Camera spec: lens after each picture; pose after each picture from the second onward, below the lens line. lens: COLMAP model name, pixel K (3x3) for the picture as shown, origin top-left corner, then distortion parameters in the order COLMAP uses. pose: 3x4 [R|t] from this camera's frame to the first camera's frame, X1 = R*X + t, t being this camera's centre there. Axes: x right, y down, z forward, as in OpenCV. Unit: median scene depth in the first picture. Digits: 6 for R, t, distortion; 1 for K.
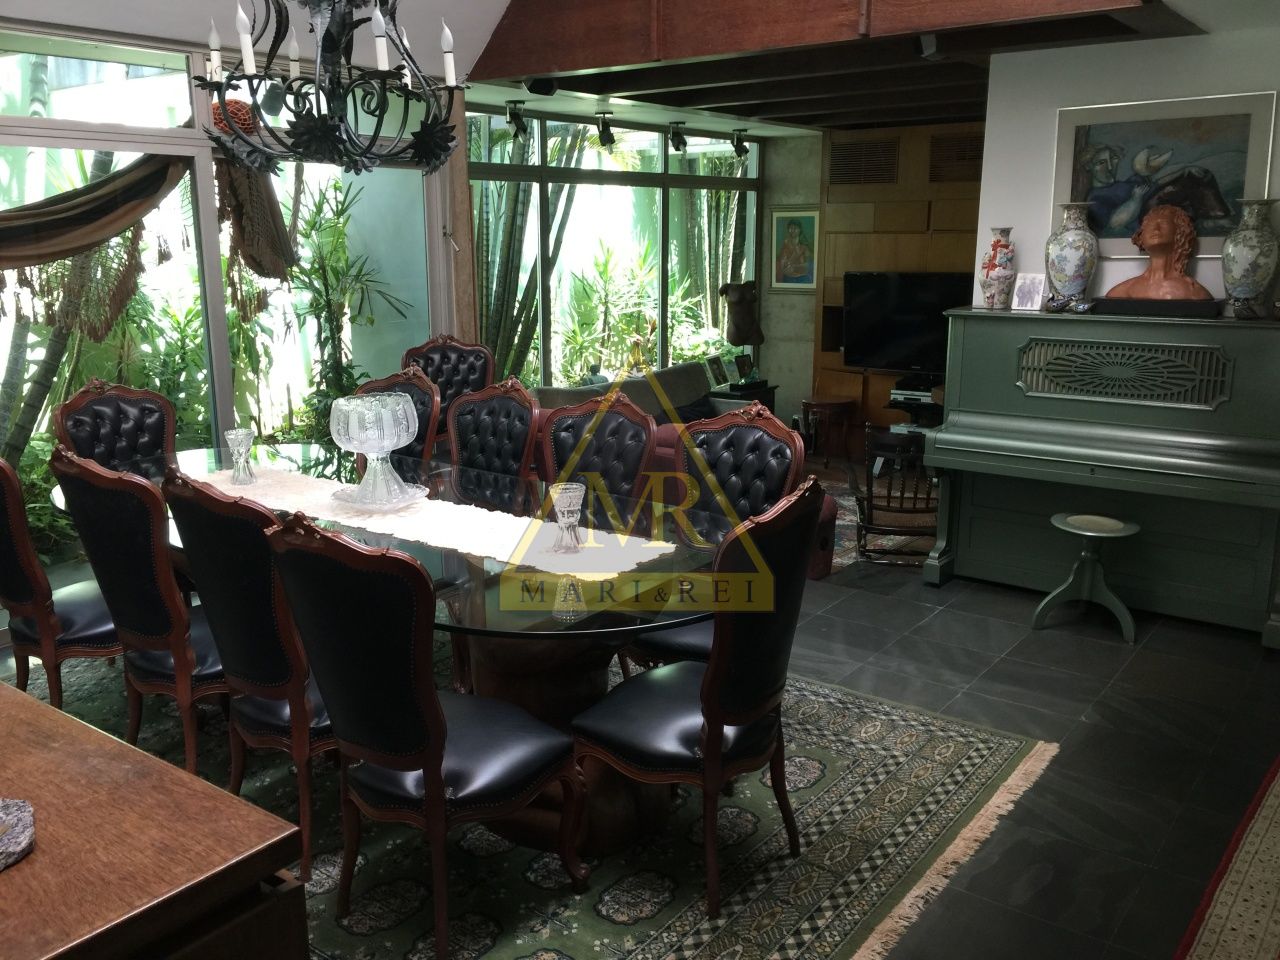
lens RADIAL K [[1088.2, 0, 640.9], [0, 1088.2, 487.0], [0, 0, 1]] dist [0.071805, -0.099250]
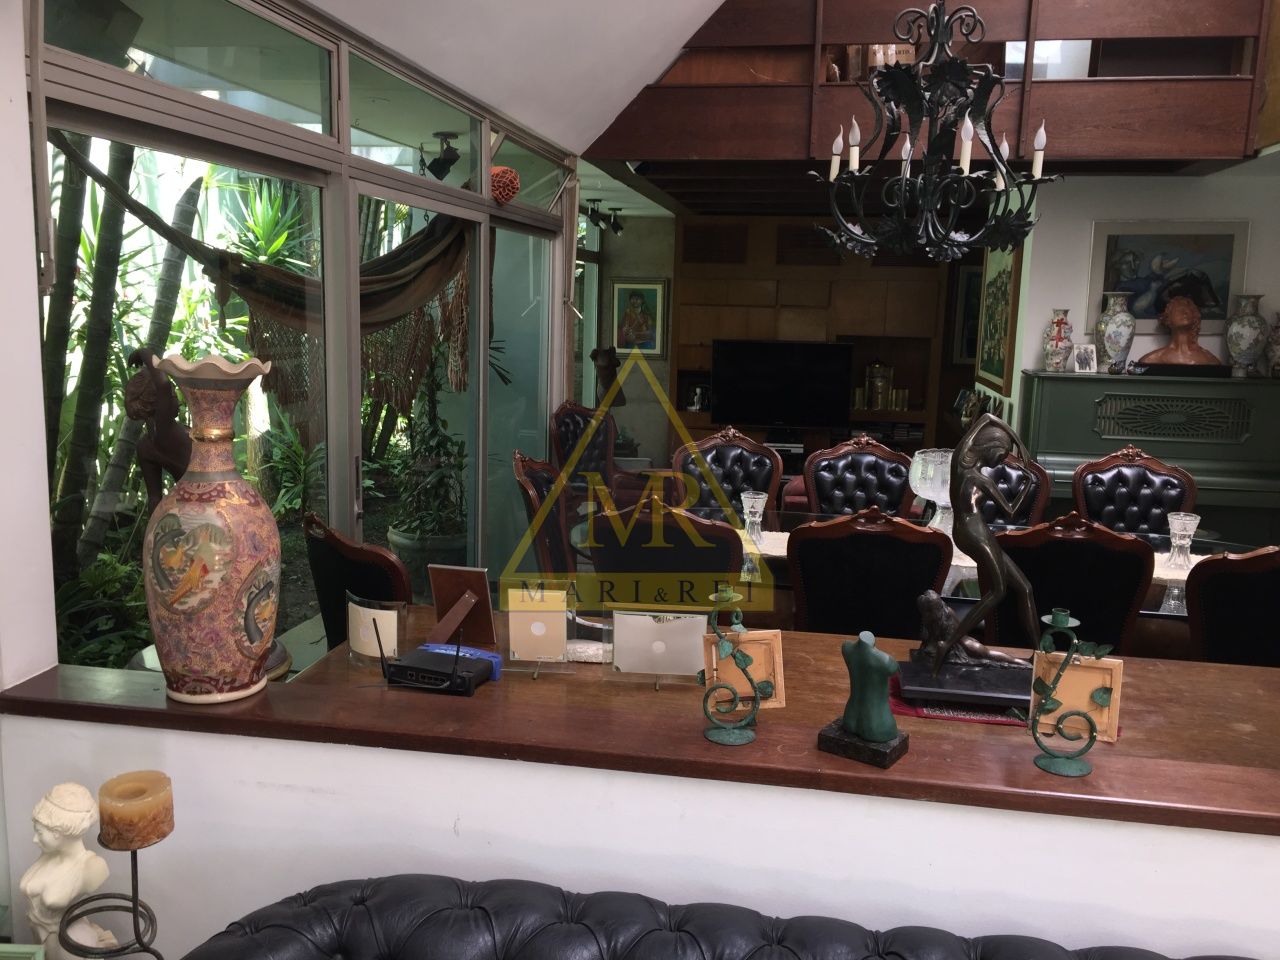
lens RADIAL K [[1088.2, 0, 642.7], [0, 1088.2, 471.2], [0, 0, 1]] dist [0.071805, -0.099250]
pose [[0.887341, -0.045595, 0.458853, -0.367009], [0.077991, 0.995603, -0.051892, -0.010155], [-0.454470, 0.081832, 0.886995, 0.052733]]
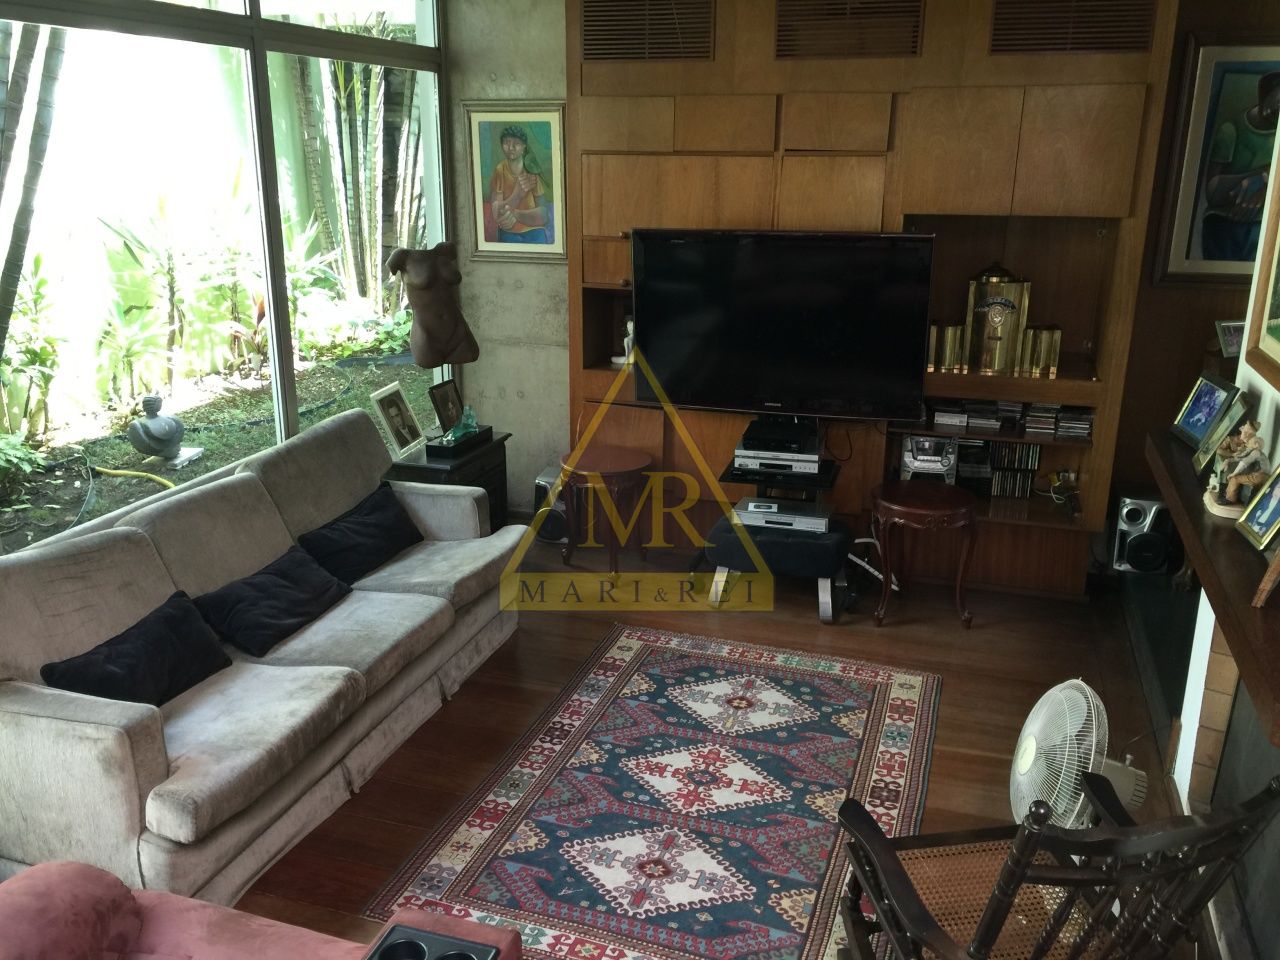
lens RADIAL K [[1088.2, 0, 634.0], [0, 1088.2, 474.3], [0, 0, 1]] dist [0.071805, -0.099250]
pose [[0.946008, -0.087885, 0.312003, 0.011299], [0.068568, 0.995018, 0.072373, -0.109104], [-0.316809, -0.047072, 0.947321, 0.461178]]
